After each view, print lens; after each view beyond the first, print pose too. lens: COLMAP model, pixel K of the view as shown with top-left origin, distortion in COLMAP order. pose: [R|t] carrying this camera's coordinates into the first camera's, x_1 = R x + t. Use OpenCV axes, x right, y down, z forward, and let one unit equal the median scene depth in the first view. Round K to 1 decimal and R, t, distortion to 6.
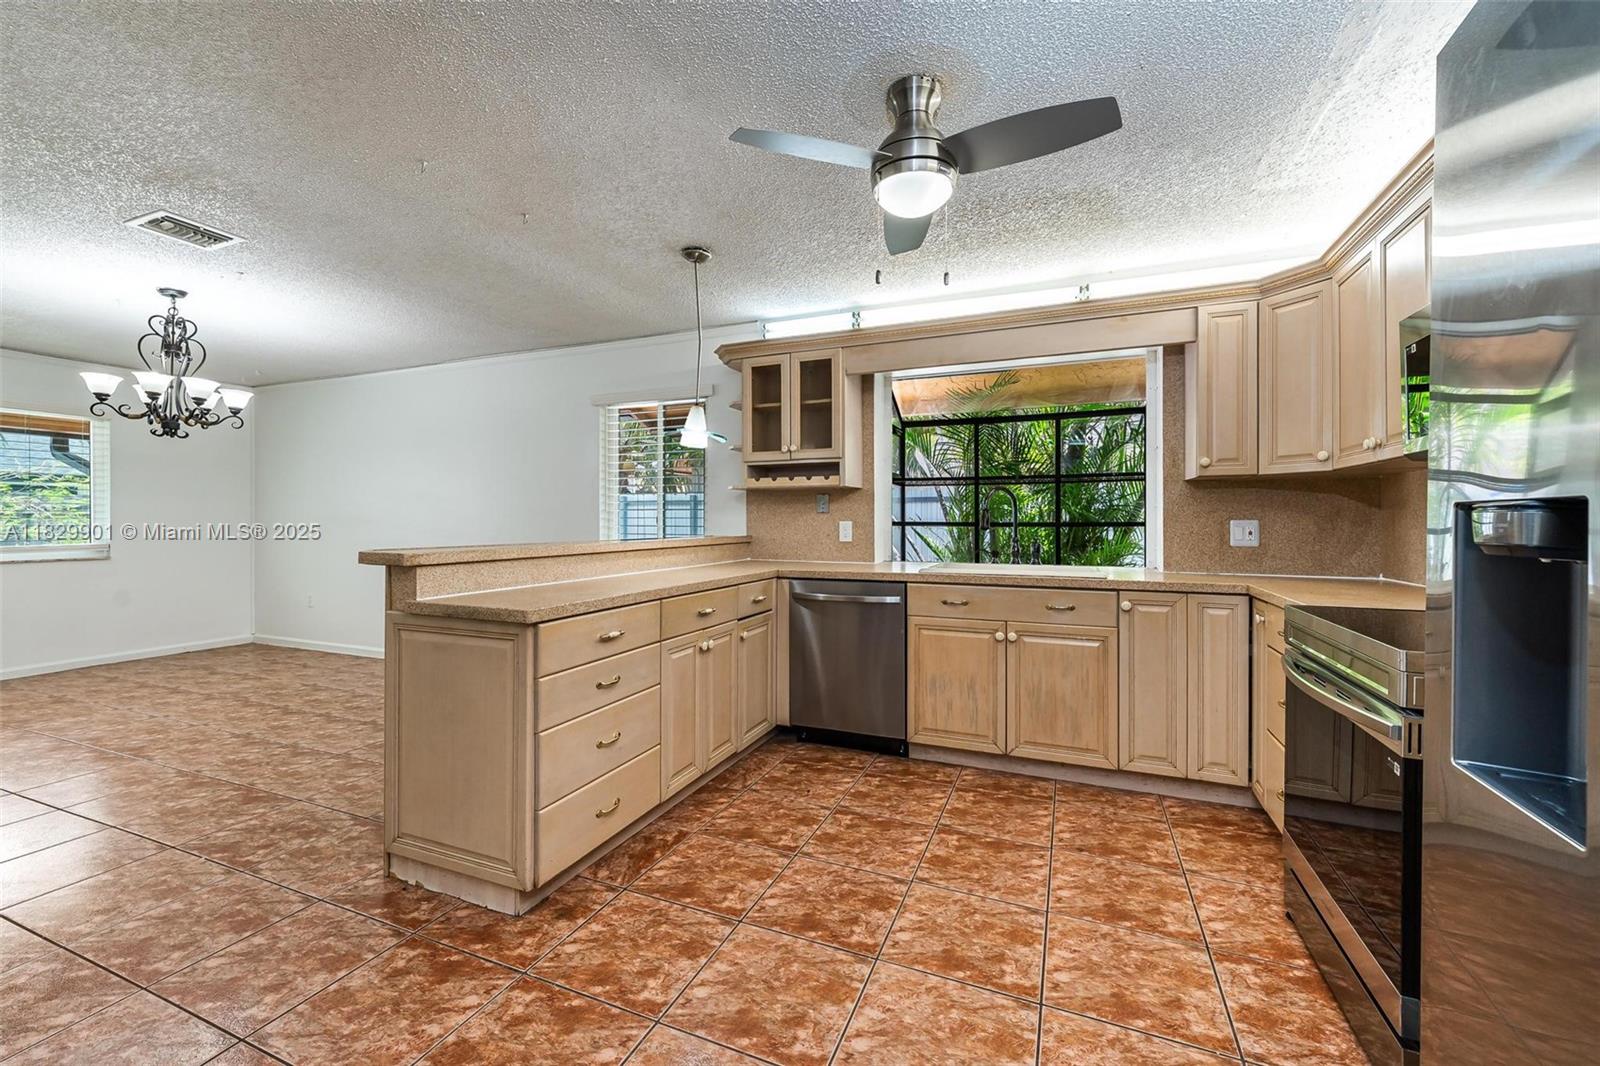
lens RADIAL K [[651.8, 0, 799.5], [0, 651.8, 520.3], [0, 0, 1]] dist [0.007571, -0.000671]
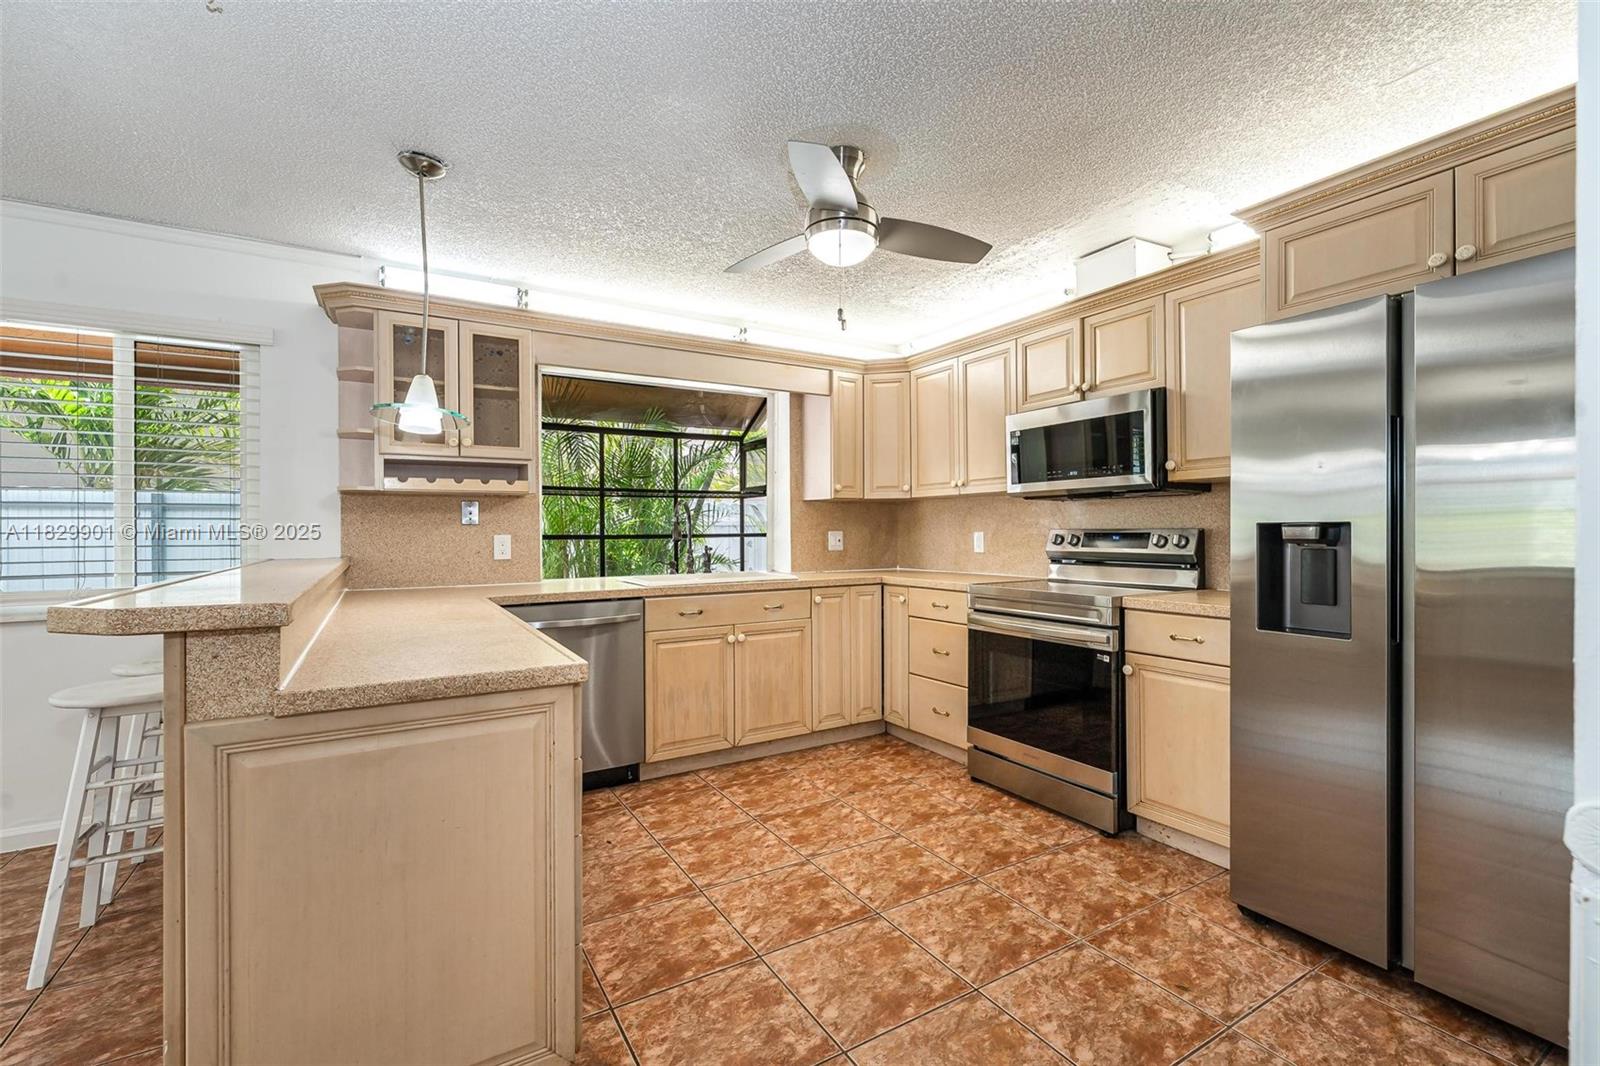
lens RADIAL K [[687.1, 0, 800.0], [0, 687.1, 533.0], [0, 0, 1]] dist [-0.002980, -0.000598]
pose [[0.589110, -0.005678, 0.808033, -0.574514], [0.006596, 0.999976, 0.002217, -0.000430], [-0.808026, 0.004024, 0.589133, 0.245647]]
